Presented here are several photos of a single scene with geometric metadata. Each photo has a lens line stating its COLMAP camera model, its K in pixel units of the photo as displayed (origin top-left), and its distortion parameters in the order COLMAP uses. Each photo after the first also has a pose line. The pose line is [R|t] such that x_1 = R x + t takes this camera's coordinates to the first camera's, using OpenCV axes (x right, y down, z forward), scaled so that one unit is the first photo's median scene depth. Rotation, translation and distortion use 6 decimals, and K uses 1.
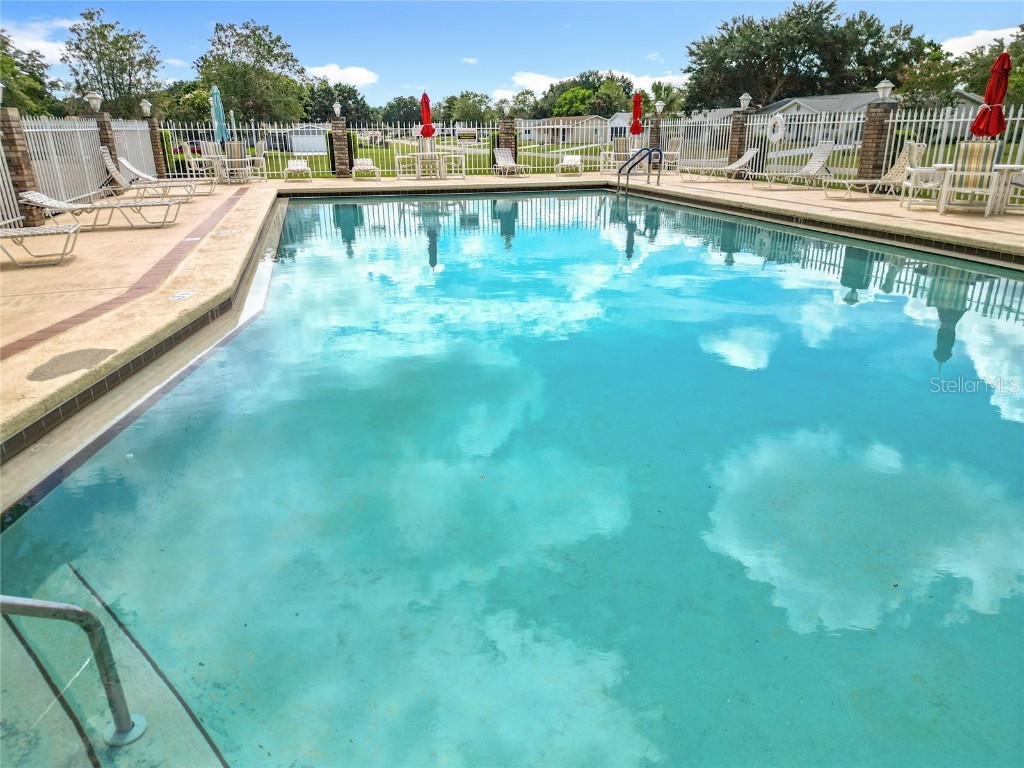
lens RADIAL K [[712.7, 0, 512.0], [0, 712.7, 384.0], [0, 0, 1]] dist [0.026529, -0.003778]
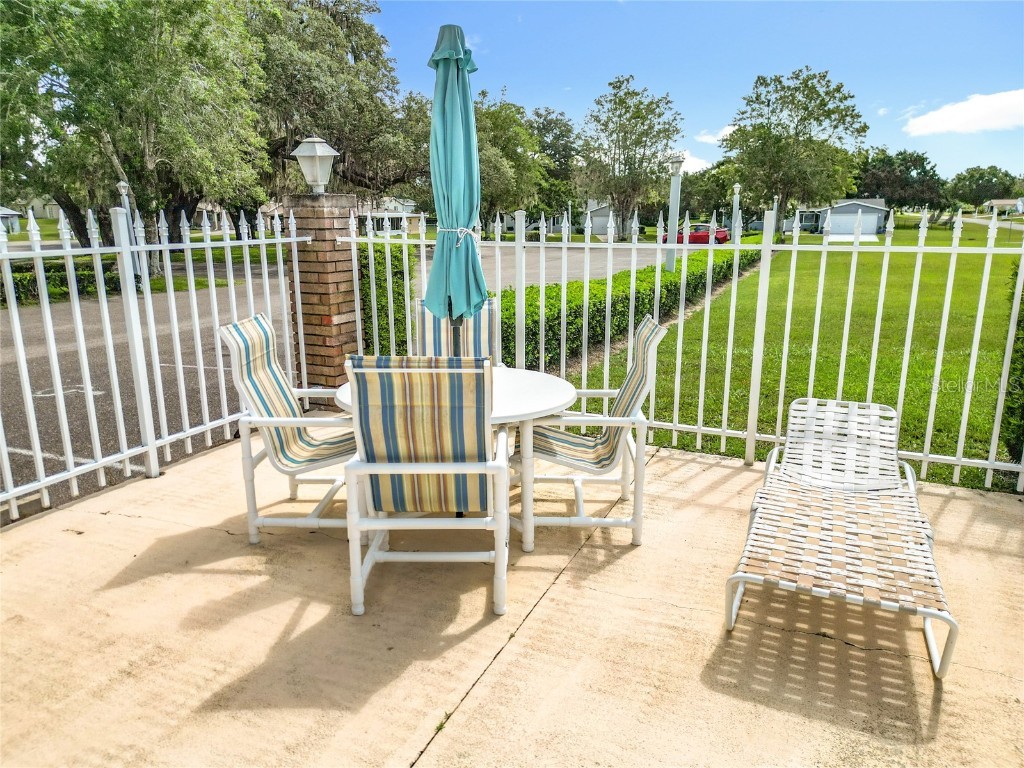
lens RADIAL K [[712.7, 0, 512.0], [0, 712.7, 384.0], [0, 0, 1]] dist [0.026529, -0.003778]
pose [[0.773527, 0.157632, -0.613847, -0.086443], [-0.216022, 0.976151, -0.021545, -0.101121], [0.595811, 0.149270, 0.789131, 0.273434]]
